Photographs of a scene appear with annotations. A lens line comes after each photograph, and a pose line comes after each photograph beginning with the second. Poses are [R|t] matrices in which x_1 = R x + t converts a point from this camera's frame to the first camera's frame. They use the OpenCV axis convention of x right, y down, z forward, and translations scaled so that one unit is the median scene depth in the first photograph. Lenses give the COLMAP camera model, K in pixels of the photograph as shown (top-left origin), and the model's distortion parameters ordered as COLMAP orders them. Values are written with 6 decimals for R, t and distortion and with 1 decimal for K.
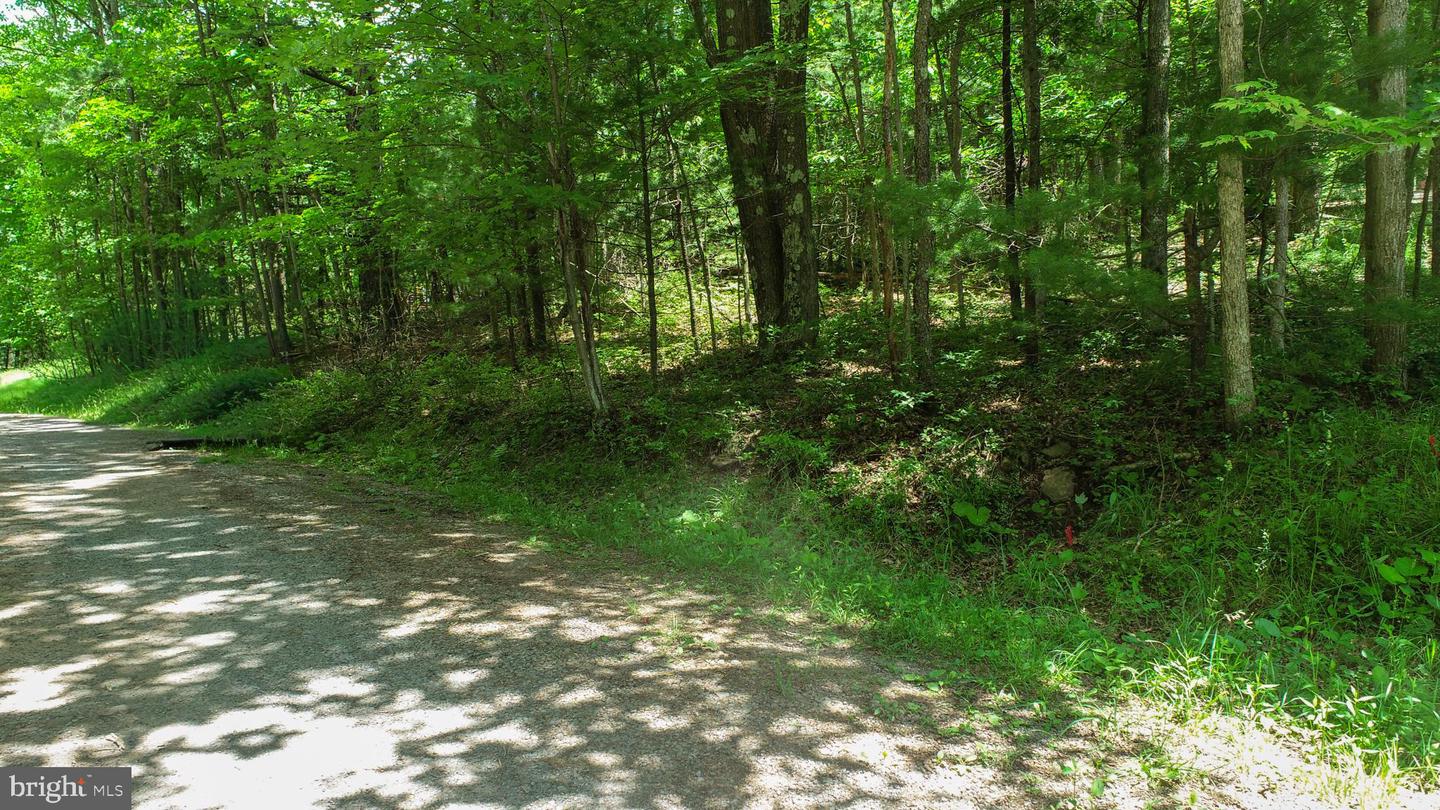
lens RADIAL K [[956.4, 0, 720.0], [0, 956.4, 405.0], [0, 0, 1]] dist [-0.020078, 0.002558]
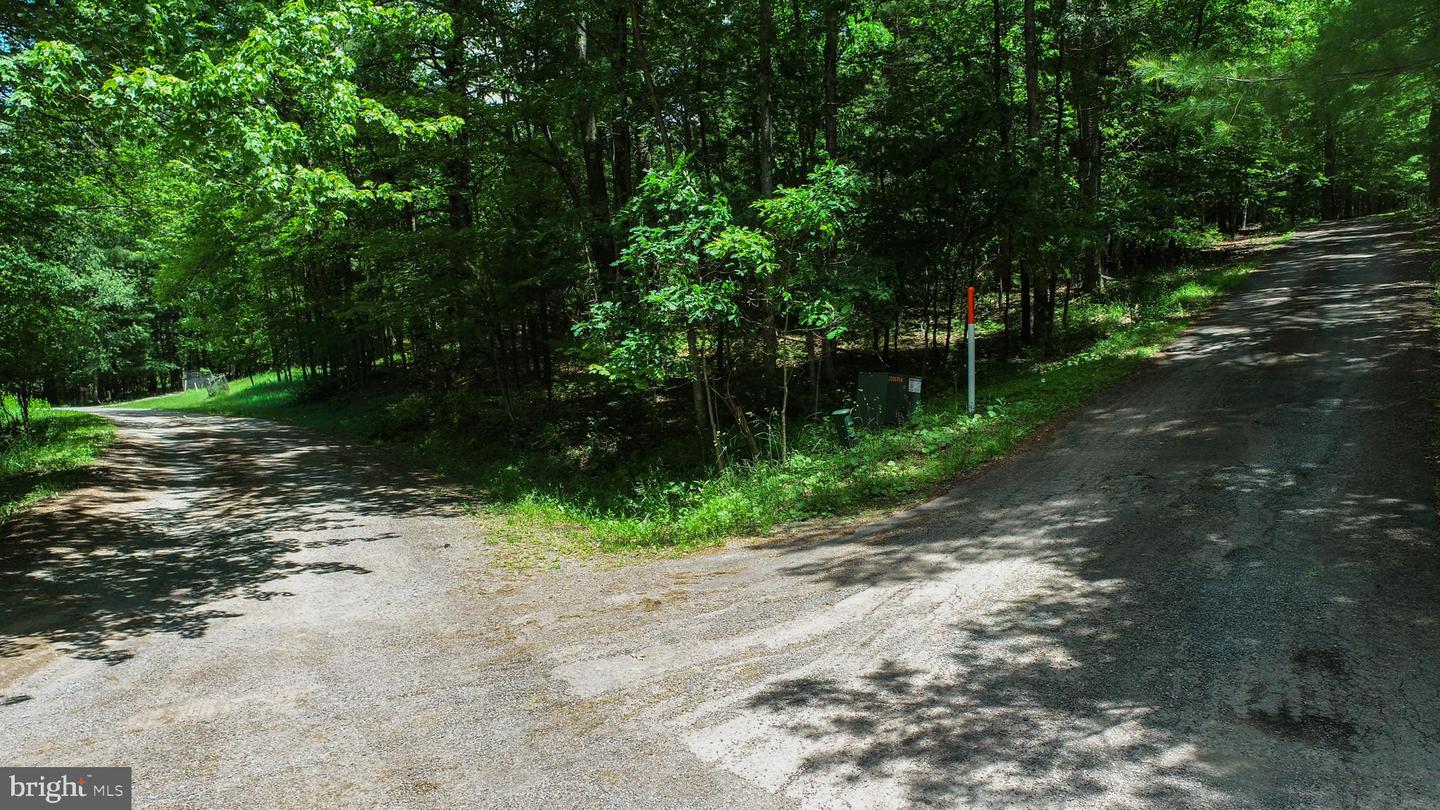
lens RADIAL K [[956.4, 0, 720.0], [0, 956.4, 405.0], [0, 0, 1]] dist [-0.020078, 0.002558]
pose [[0.986158, 0.002483, -0.165789, 0.626016], [-0.002171, 0.999996, 0.002065, -0.033825], [0.165794, -0.001676, 0.986159, -0.908098]]
